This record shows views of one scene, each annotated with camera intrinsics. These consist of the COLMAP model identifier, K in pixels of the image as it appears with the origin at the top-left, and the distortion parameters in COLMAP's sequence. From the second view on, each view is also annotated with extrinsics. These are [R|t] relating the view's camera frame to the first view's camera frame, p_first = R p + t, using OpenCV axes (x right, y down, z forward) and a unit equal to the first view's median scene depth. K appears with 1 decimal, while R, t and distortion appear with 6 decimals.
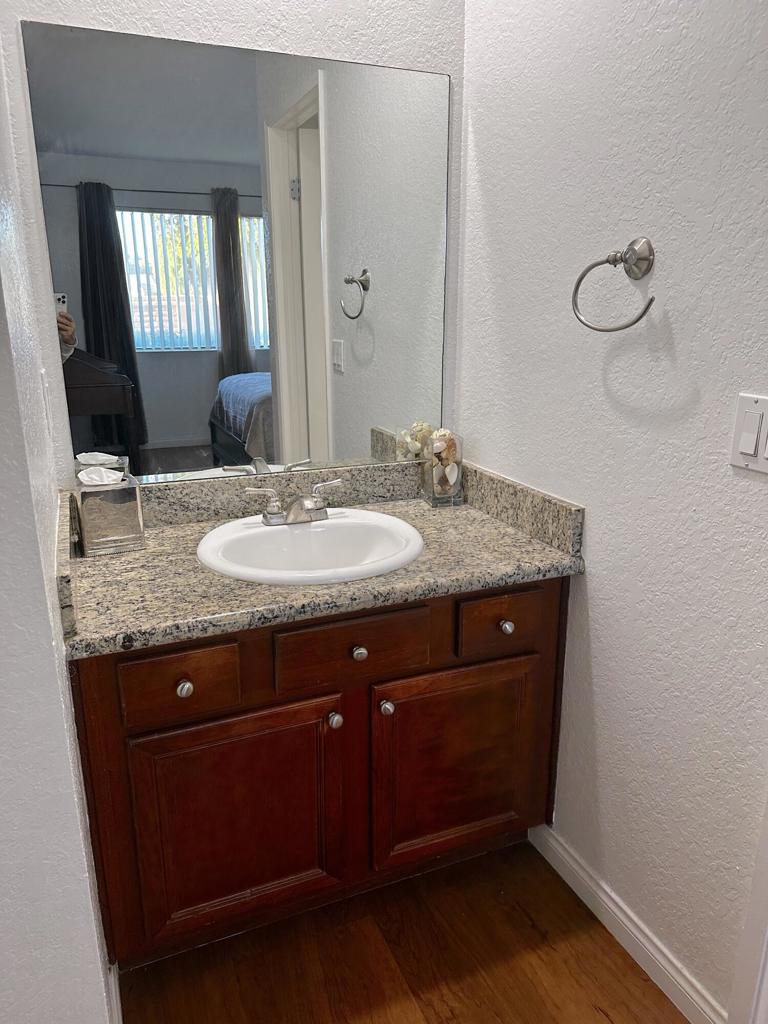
lens RADIAL K [[722.2, 0, 384.0], [0, 722.2, 512.0], [0, 0, 1]] dist [0.091668, -0.148577]
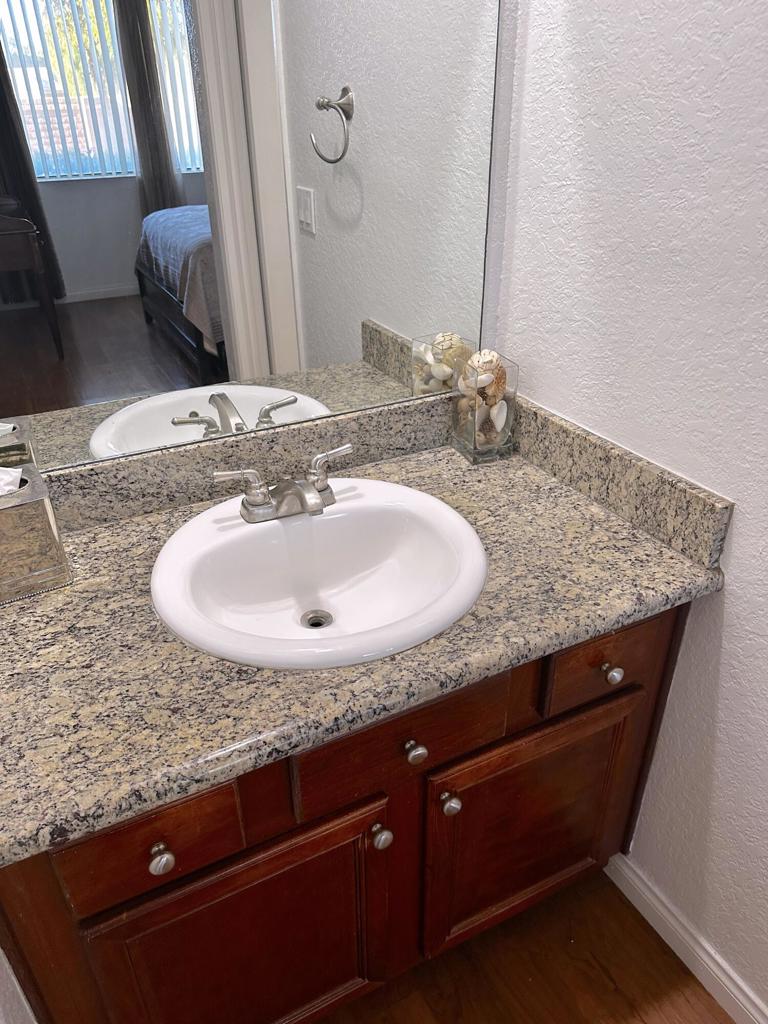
lens RADIAL K [[723.3, 0, 374.6], [0, 723.3, 512.6], [0, 0, 1]] dist [0.079511, -0.142881]
pose [[0.997373, -0.049666, 0.052721, -0.078077], [0.035792, 0.970756, 0.237386, -0.147829], [-0.062969, -0.234875, 0.969984, 0.325986]]
